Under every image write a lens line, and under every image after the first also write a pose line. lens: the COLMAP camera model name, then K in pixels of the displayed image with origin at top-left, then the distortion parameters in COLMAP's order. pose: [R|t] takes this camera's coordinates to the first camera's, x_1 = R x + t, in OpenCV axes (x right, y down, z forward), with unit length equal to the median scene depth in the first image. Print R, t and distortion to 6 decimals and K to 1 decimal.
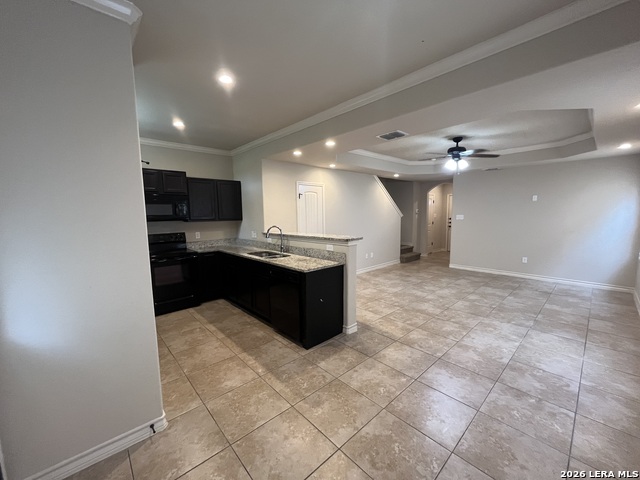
lens RADIAL K [[257.5, 0, 319.6], [0, 257.5, 240.2], [0, 0, 1]] dist [-0.001411, -0.000262]
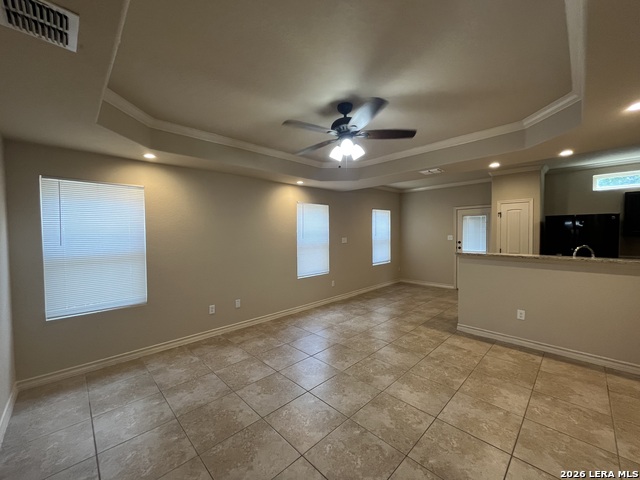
lens RADIAL K [[257.5, 0, 319.6], [0, 257.5, 240.2], [0, 0, 1]] dist [-0.001411, -0.000262]
pose [[-0.999112, 0.026663, -0.032627, 0.660480], [0.021899, 0.990115, 0.138536, -0.196887], [0.035998, 0.137698, -0.989820, 1.710438]]
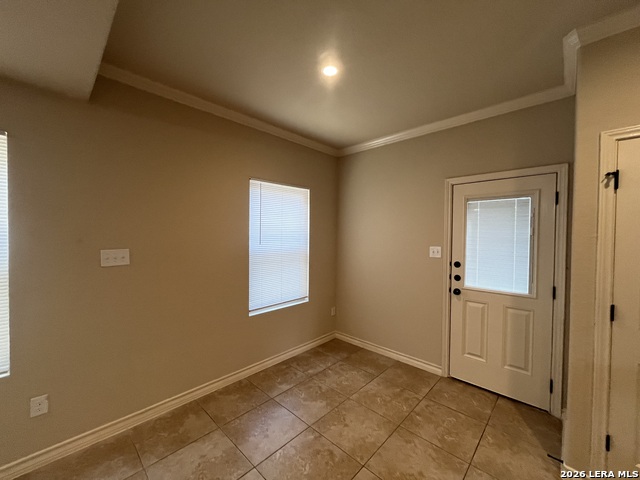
lens RADIAL K [[257.5, 0, 319.6], [0, 257.5, 240.2], [0, 0, 1]] dist [-0.001411, -0.000262]
pose [[-0.997802, 0.005001, -0.066084, 0.125809], [-0.003581, 0.991624, 0.129109, -0.086235], [0.066176, 0.129062, -0.989426, 0.764825]]
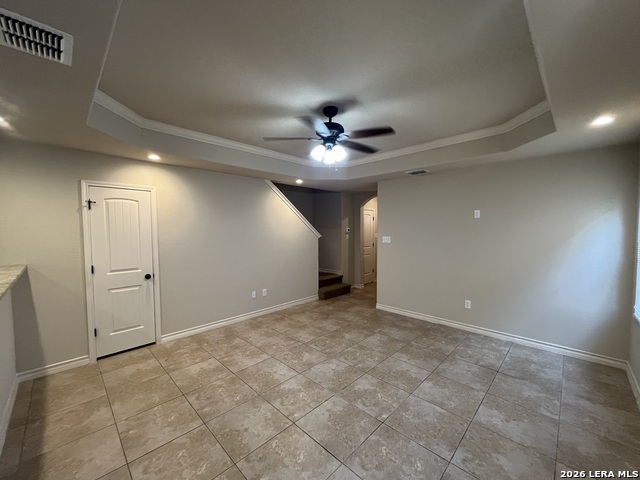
lens RADIAL K [[257.5, 0, 319.6], [0, 257.5, 240.2], [0, 0, 1]] dist [-0.001411, -0.000262]
pose [[0.998677, 0.008231, 0.050768, 0.517354], [-0.005035, 0.998016, -0.062762, -0.066595], [-0.051184, 0.062423, 0.996736, 0.463036]]
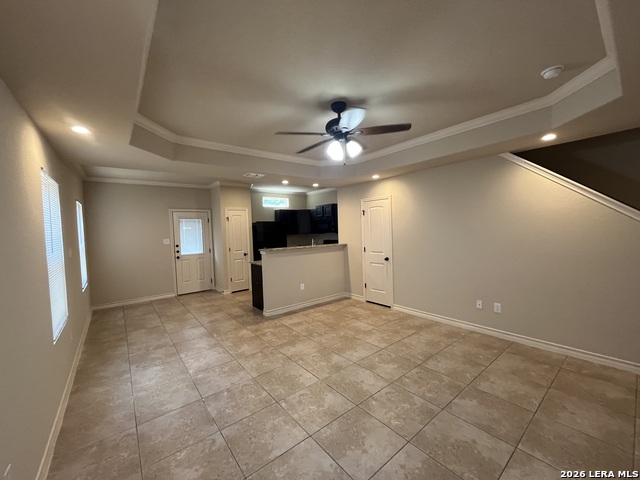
lens RADIAL K [[257.5, 0, 319.6], [0, 257.5, 240.2], [0, 0, 1]] dist [-0.001411, -0.000262]
pose [[-0.066446, 0.060829, -0.995934, 1.207204], [-0.074319, 0.995066, 0.065734, -0.139911], [0.995018, 0.078385, -0.061597, 1.084413]]
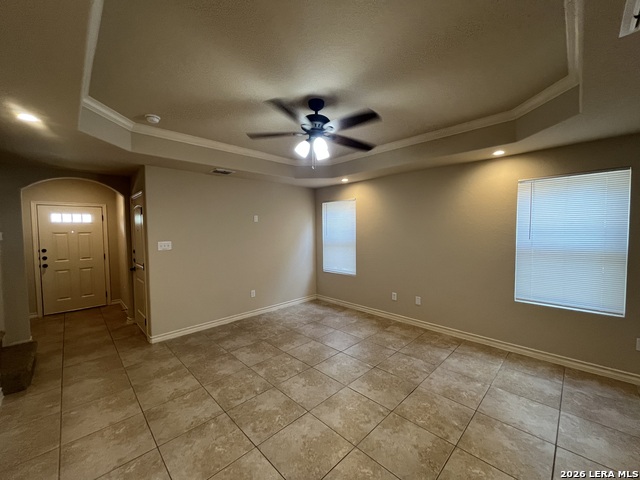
lens RADIAL K [[257.5, 0, 319.6], [0, 257.5, 240.2], [0, 0, 1]] dist [-0.001411, -0.000262]
pose [[-0.038085, -0.027377, 0.998899, -0.026194], [0.118494, 0.992448, 0.031718, -0.128274], [-0.992224, 0.119572, -0.034553, 1.118196]]
